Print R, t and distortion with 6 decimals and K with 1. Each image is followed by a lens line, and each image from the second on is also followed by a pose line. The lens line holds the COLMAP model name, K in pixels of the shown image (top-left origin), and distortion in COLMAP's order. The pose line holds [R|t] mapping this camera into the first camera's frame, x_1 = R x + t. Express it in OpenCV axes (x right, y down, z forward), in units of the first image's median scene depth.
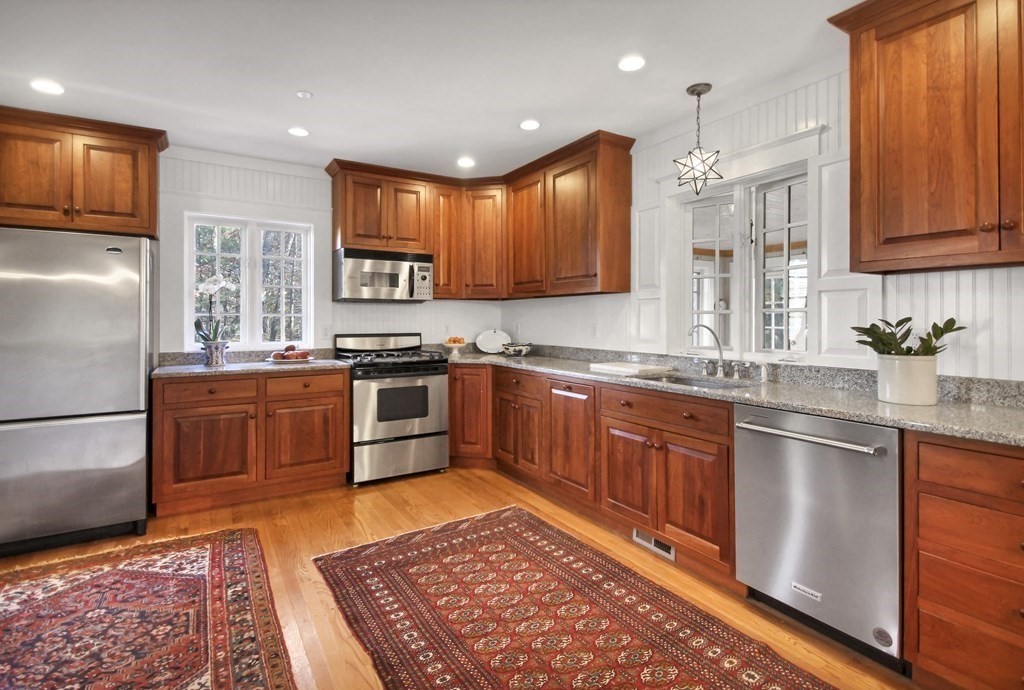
lens RADIAL K [[497.0, 0, 521.1], [0, 497.0, 319.7], [0, 0, 1]] dist [0.009665, -0.004868]
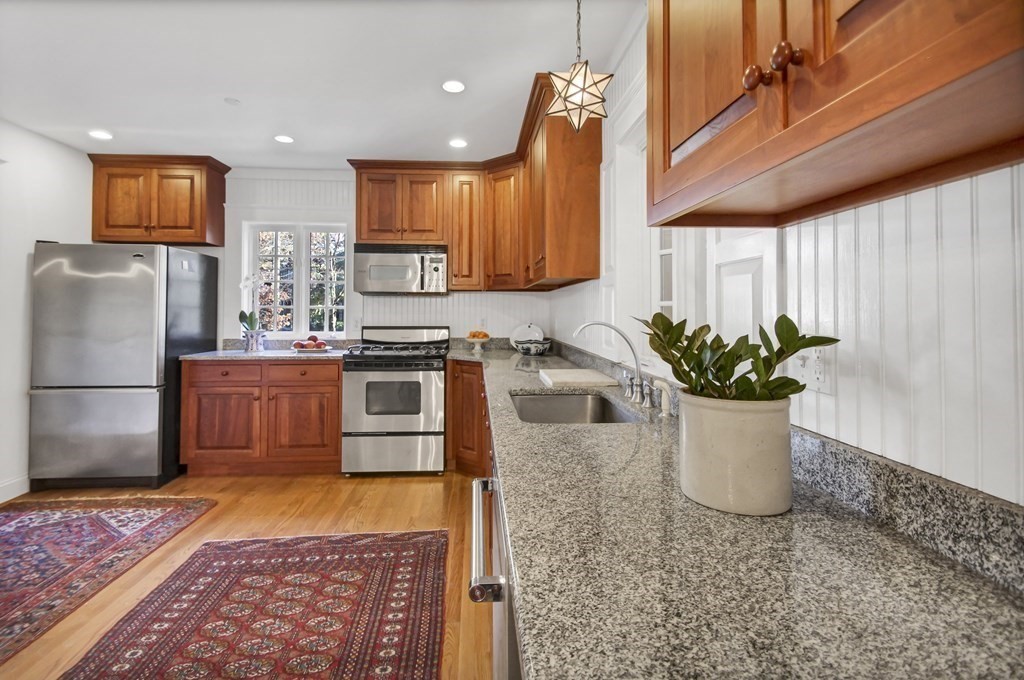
lens RADIAL K [[483.5, 0, 519.7], [0, 483.5, 301.4], [0, 0, 1]] dist [0.000101, -0.003824]
pose [[0.884856, -0.005944, -0.465827, 0.544490], [-0.004289, 0.999772, -0.020904, -0.003780], [0.465846, 0.020495, 0.884629, 0.346661]]
